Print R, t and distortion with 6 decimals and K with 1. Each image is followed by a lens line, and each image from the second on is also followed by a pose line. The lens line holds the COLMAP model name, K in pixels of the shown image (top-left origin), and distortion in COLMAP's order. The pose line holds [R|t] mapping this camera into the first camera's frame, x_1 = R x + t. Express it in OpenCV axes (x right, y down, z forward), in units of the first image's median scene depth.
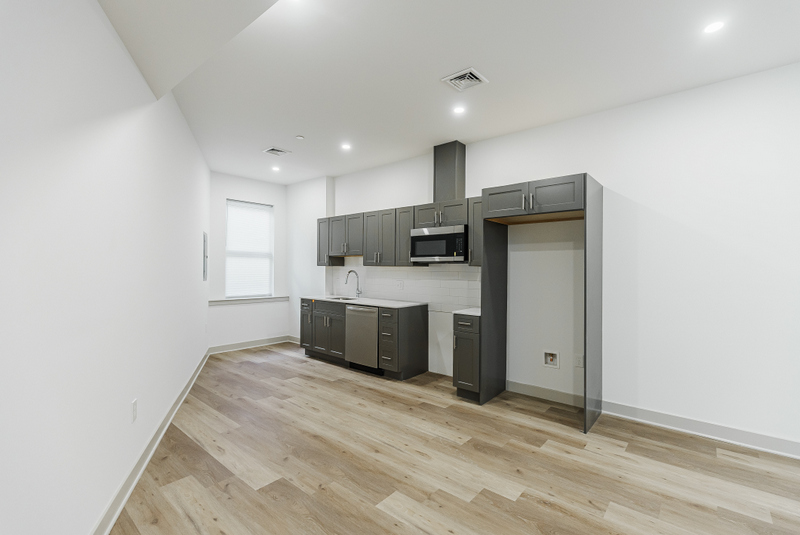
lens RADIAL K [[358.6, 0, 403.0], [0, 358.6, 268.6], [0, 0, 1]] dist [0.003021, 0.000009]
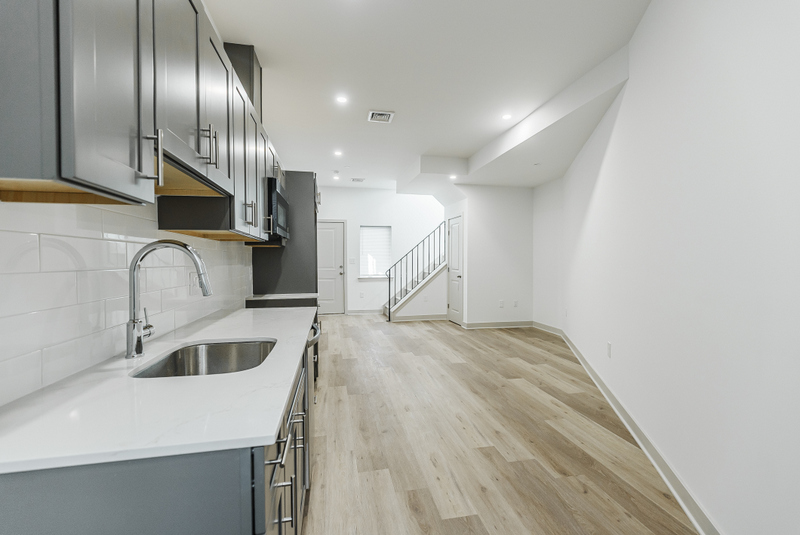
lens RADIAL K [[358.6, 0, 403.0], [0, 358.6, 268.6], [0, 0, 1]] dist [0.003021, 0.000009]
pose [[-0.785444, -0.018957, 0.618643, -0.599767], [-0.003266, 0.999644, 0.026486, 0.025988], [-0.618924, 0.018783, -0.785226, 1.596847]]
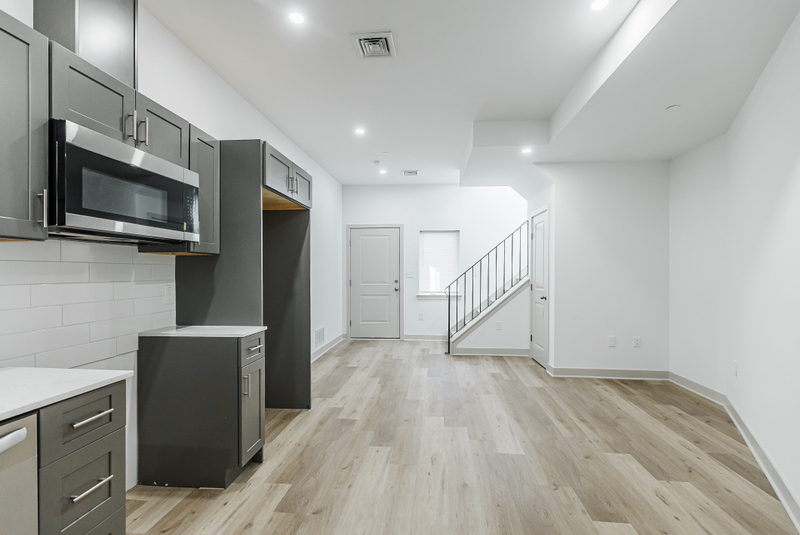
lens RADIAL K [[364.5, 0, 400.3], [0, 364.5, 274.3], [0, 0, 1]] dist [0.000523, -0.000326]
pose [[-0.562518, -0.010687, 0.826716, -0.472142], [-0.004551, 0.999941, 0.009829, 0.020547], [-0.826773, 0.001767, -0.562534, 1.126708]]
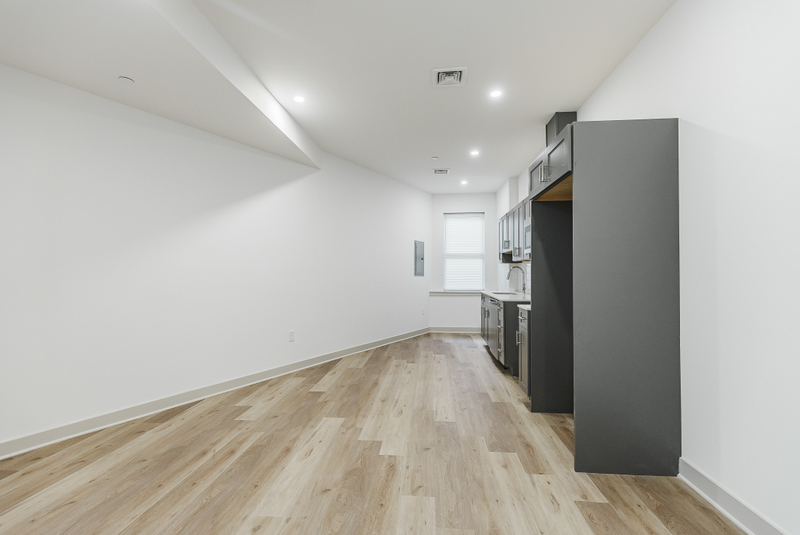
lens RADIAL K [[358.6, 0, 403.0], [0, 358.6, 268.6], [0, 0, 1]] dist [0.003021, 0.000009]
pose [[0.582187, -0.017663, -0.812863, 0.728597], [0.004294, 0.999817, -0.018650, 0.042416], [0.813044, 0.007367, 0.582156, 0.219438]]
